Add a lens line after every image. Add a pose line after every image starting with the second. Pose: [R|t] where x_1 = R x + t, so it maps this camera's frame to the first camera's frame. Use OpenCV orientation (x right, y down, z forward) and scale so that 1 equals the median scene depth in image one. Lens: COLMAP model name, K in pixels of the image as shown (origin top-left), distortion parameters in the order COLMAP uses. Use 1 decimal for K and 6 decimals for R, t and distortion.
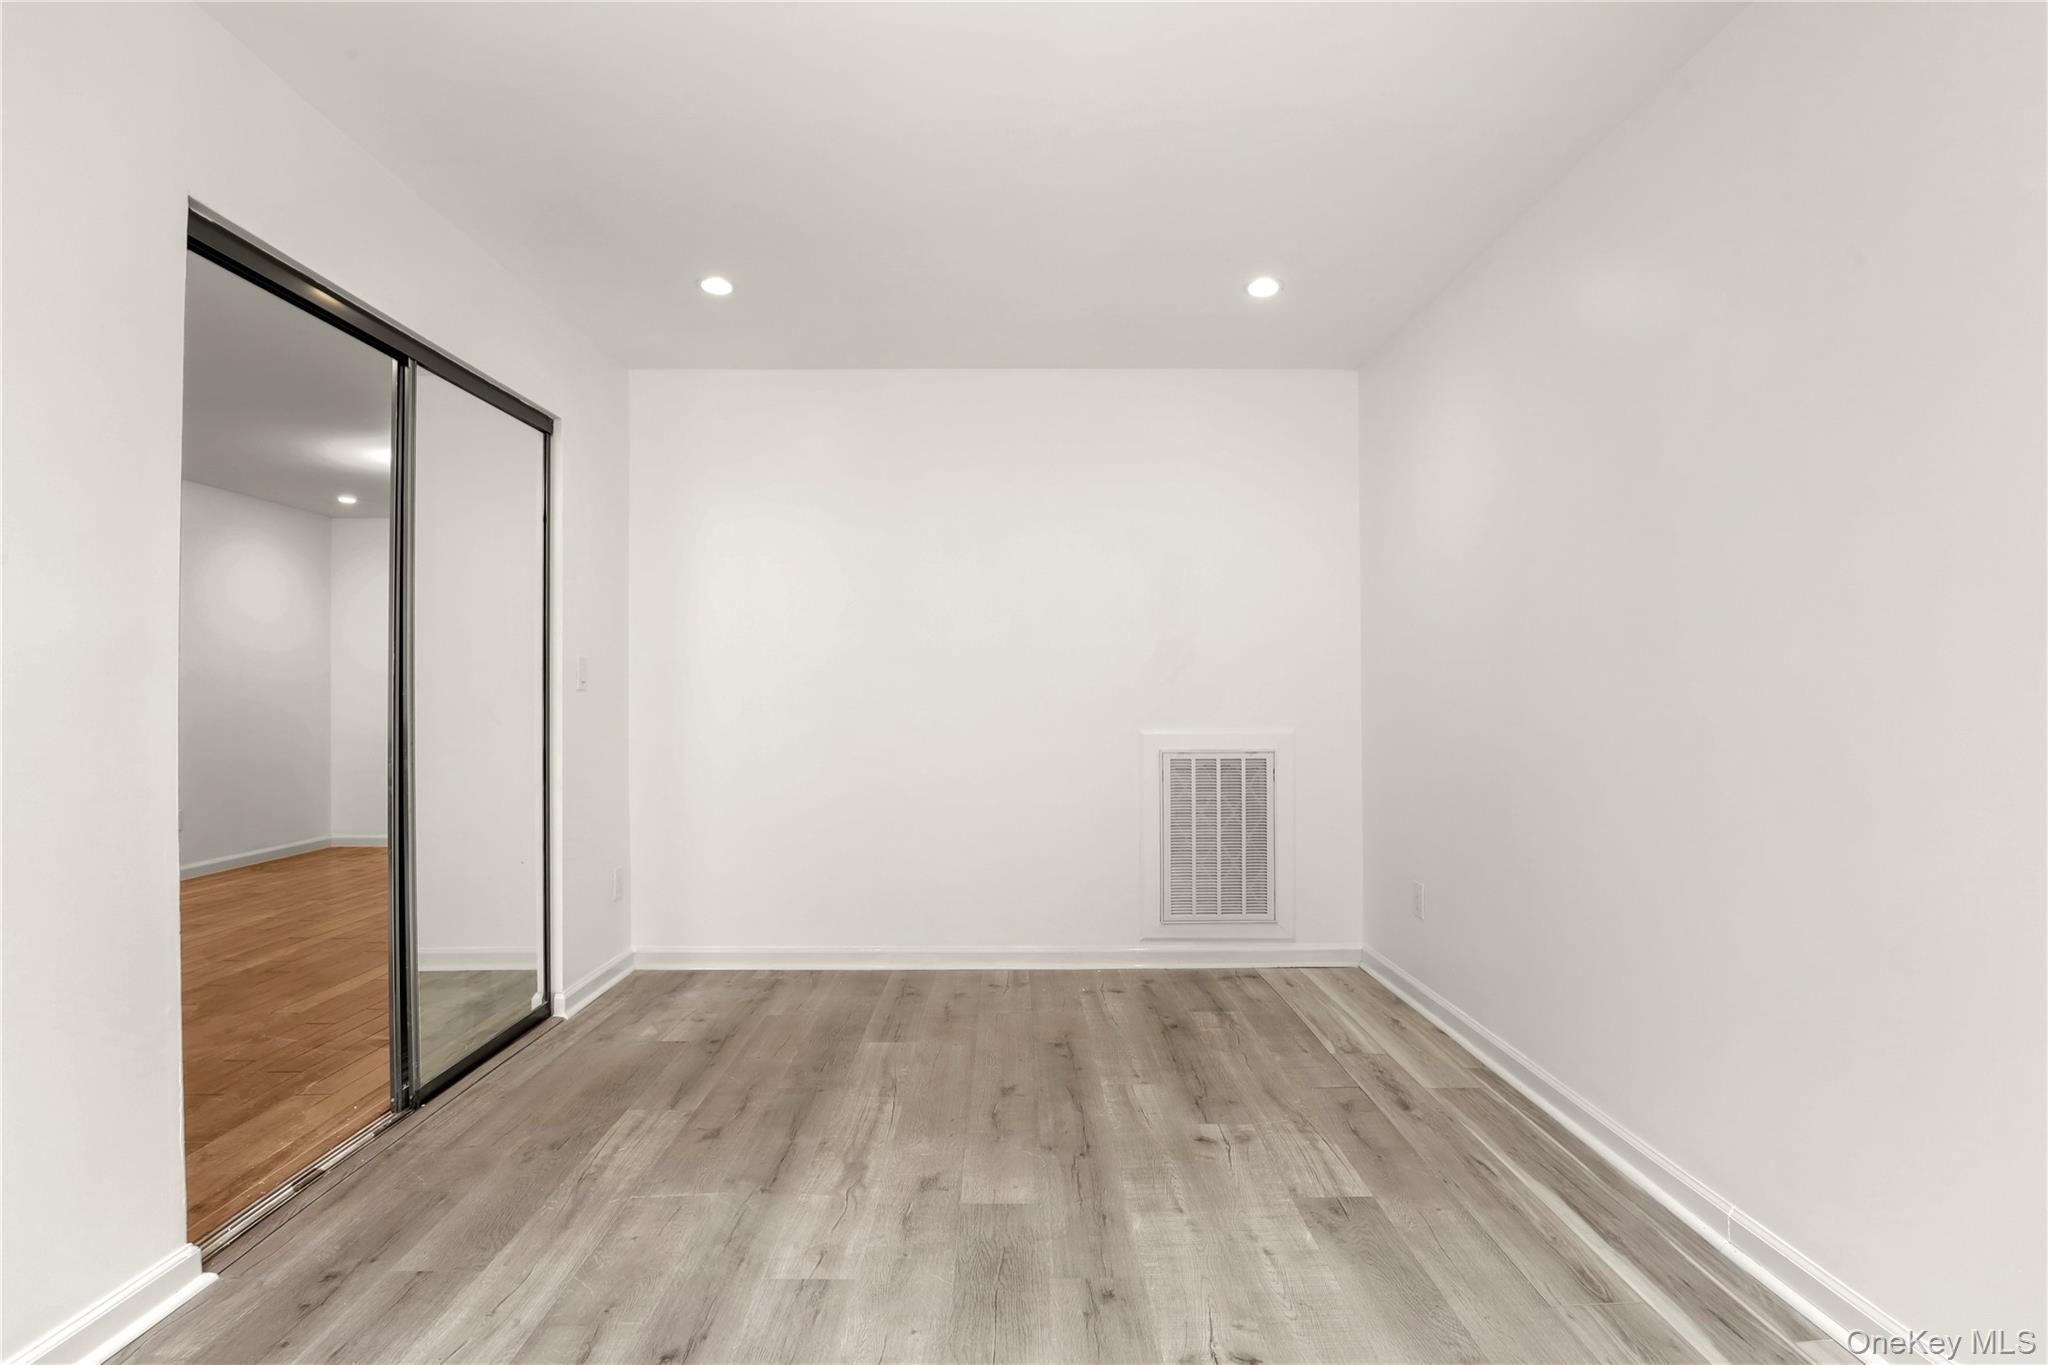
lens RADIAL K [[955.2, 0, 1021.5], [0, 955.2, 685.4], [0, 0, 1]] dist [-0.028115, 0.002431]
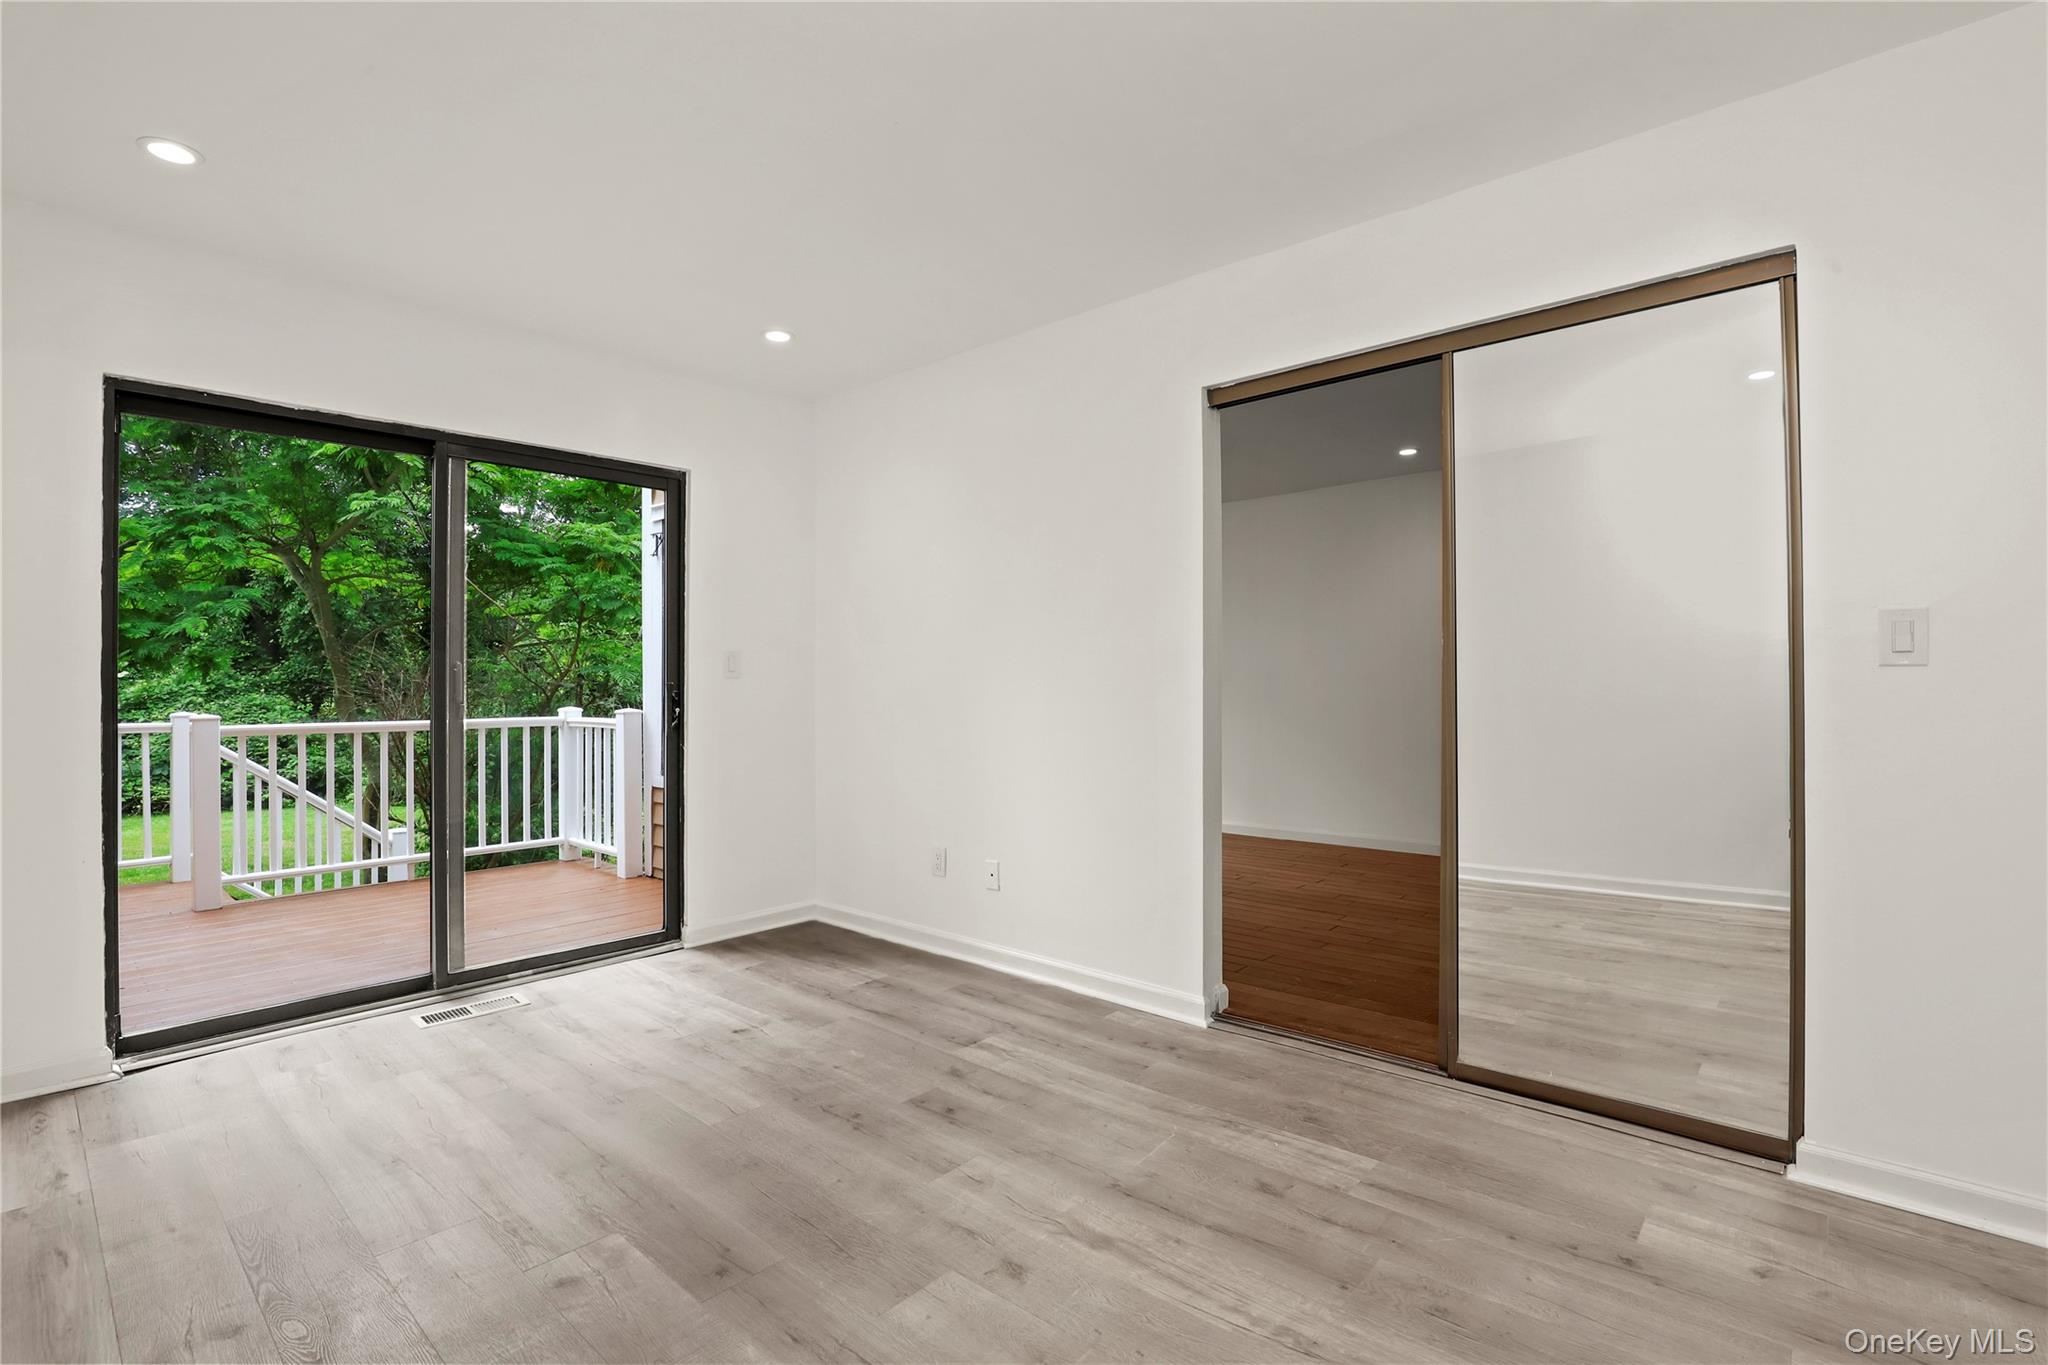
lens RADIAL K [[955.2, 0, 1027.2], [0, 955.2, 670.2], [0, 0, 1]] dist [-0.028115, 0.002431]
pose [[-0.670853, -0.002155, -0.741587, 0.489507], [0.013513, 0.999794, -0.015129, 0.013303], [0.741467, -0.020170, -0.670686, 1.517189]]
